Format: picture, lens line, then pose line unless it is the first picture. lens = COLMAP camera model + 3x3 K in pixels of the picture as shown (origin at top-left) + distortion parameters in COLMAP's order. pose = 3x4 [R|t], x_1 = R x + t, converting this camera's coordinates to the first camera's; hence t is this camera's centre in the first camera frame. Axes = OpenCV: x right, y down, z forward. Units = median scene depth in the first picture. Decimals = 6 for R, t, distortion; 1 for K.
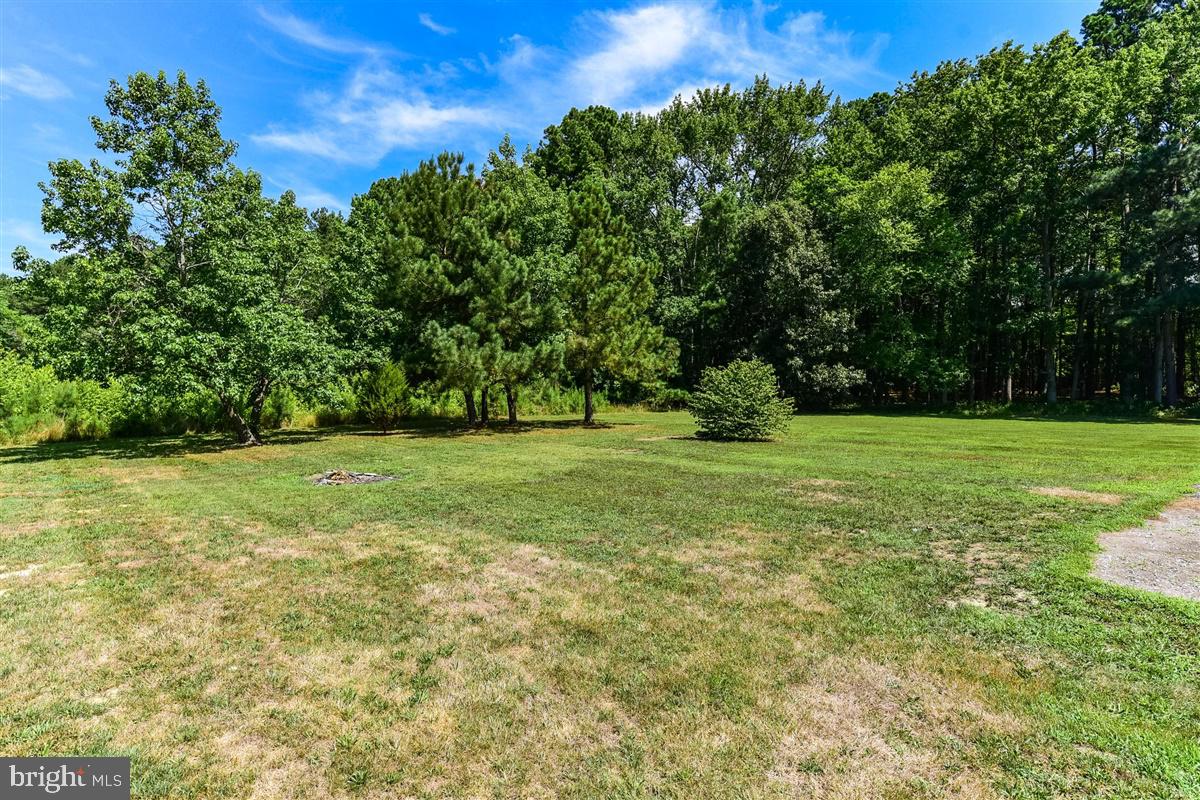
lens RADIAL K [[644.9, 0, 599.8], [0, 644.9, 374.2], [0, 0, 1]] dist [0.005800, -0.003263]
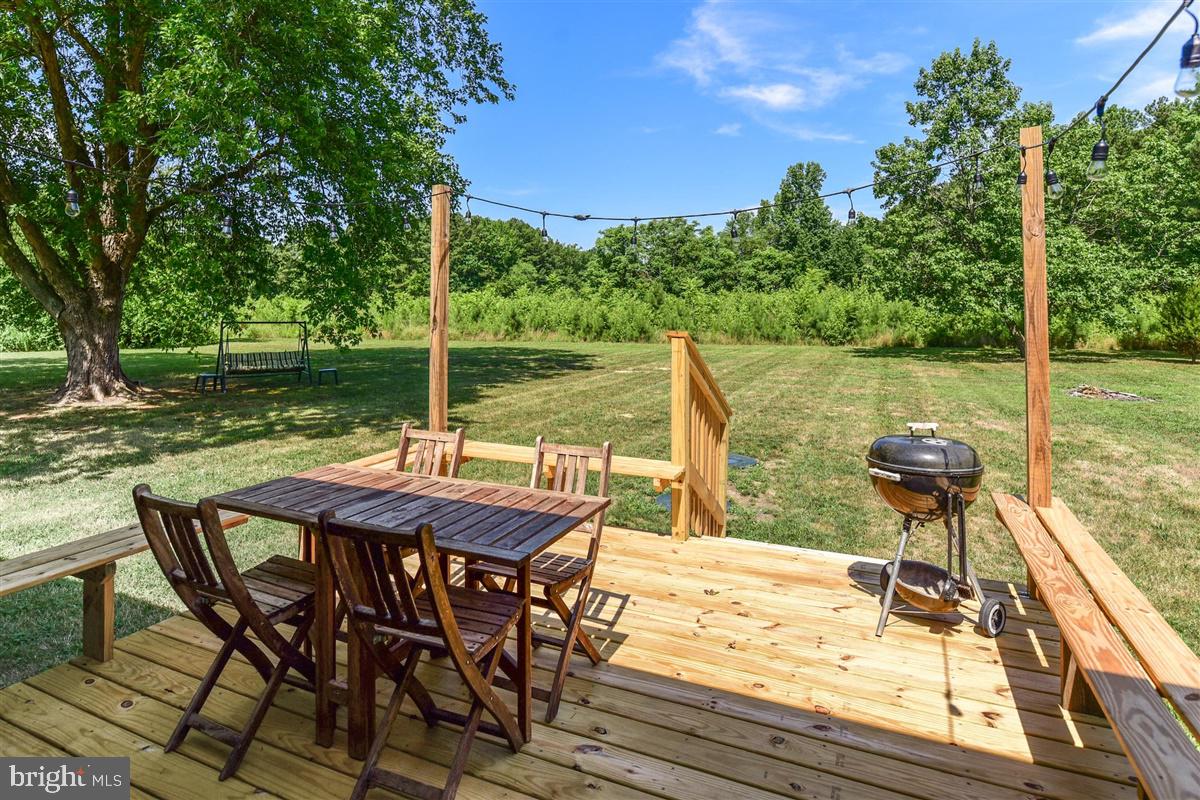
lens RADIAL K [[646.3, 0, 600.3], [0, 646.3, 310.1], [0, 0, 1]] dist [-0.000736, -0.001487]
pose [[0.418867, 0.014430, -0.907933, 0.125357], [0.008136, 0.999774, 0.019644, -0.002432], [0.908011, -0.015615, 0.418655, -0.103891]]
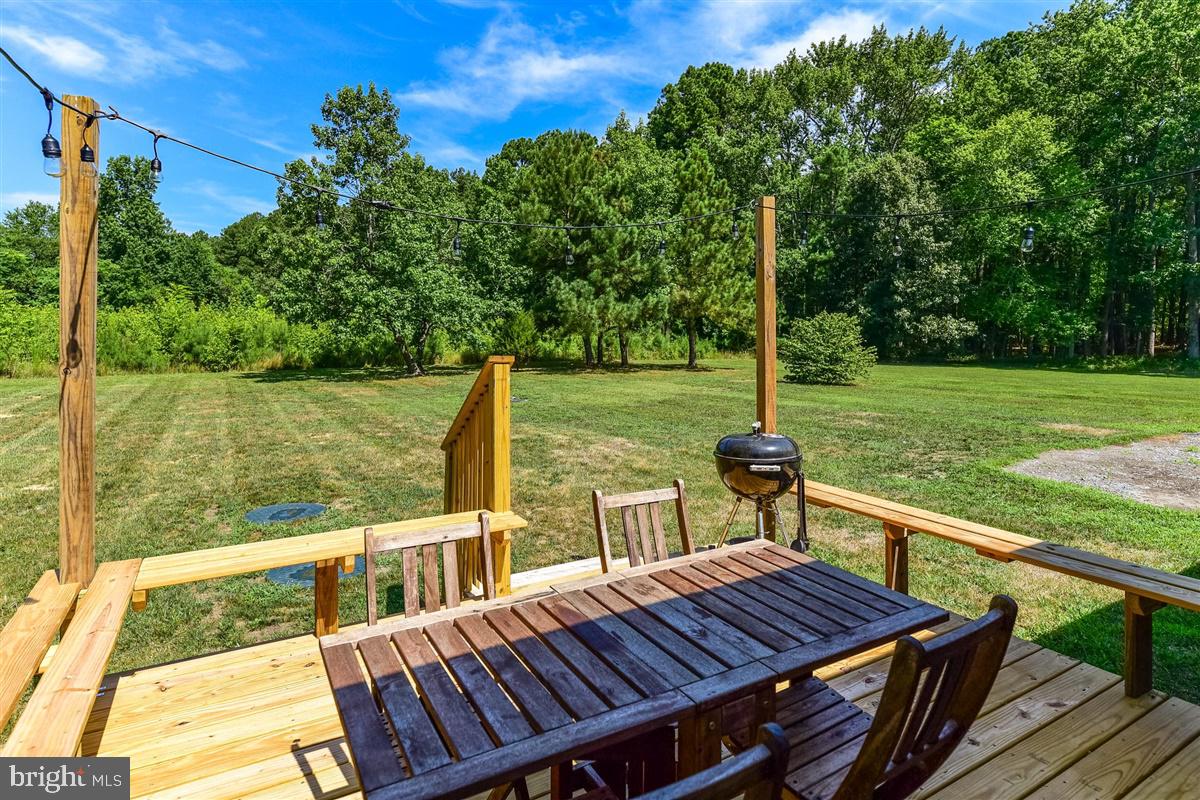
lens RADIAL K [[646.1, 0, 598.4], [0, 646.1, 334.5], [0, 0, 1]] dist [0.001347, -0.000735]
pose [[0.982557, 0.015955, -0.185276, 0.035902], [-0.012272, 0.999704, 0.021007, -0.001553], [0.185556, -0.018367, 0.982462, -0.150268]]
